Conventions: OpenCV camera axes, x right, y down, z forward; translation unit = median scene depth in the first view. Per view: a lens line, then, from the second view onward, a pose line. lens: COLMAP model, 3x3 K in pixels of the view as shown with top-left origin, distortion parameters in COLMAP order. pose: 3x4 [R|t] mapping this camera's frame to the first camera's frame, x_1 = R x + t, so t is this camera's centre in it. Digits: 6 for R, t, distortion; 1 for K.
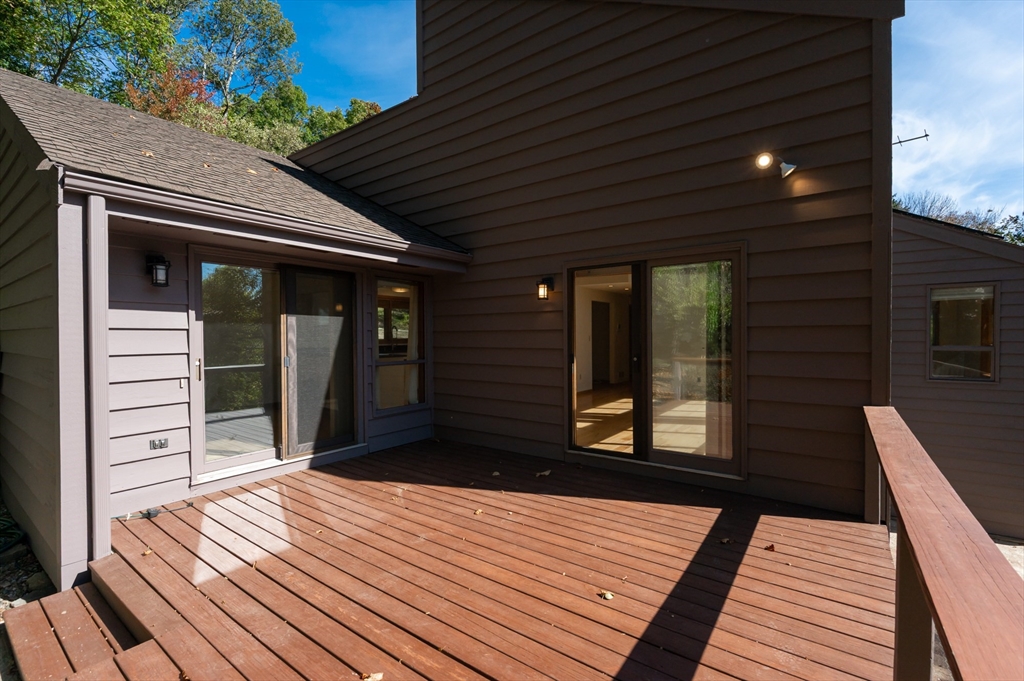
lens RADIAL K [[434.0, 0, 514.6], [0, 434.0, 339.8], [0, 0, 1]] dist [-0.002359, -0.000213]
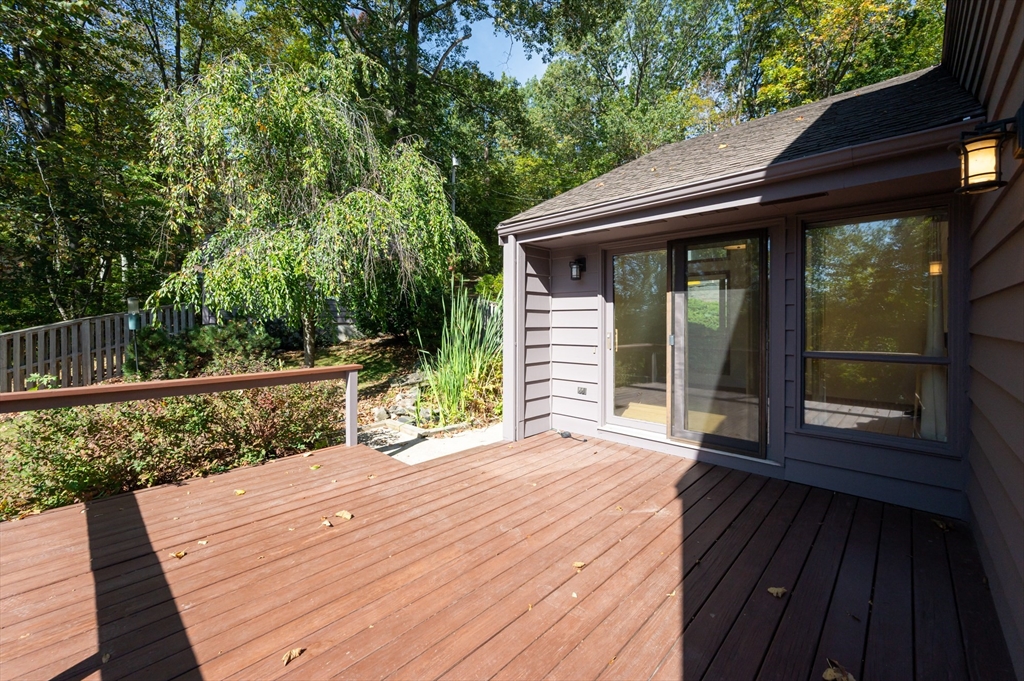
lens RADIAL K [[420.0, 0, 517.6], [0, 420.0, 323.3], [0, 0, 1]] dist [-0.001795, 0.000369]
pose [[-0.120004, 0.003895, -0.992766, 0.569192], [-0.008756, 0.999949, 0.004981, 0.012904], [0.992735, 0.009290, -0.119964, 0.956828]]
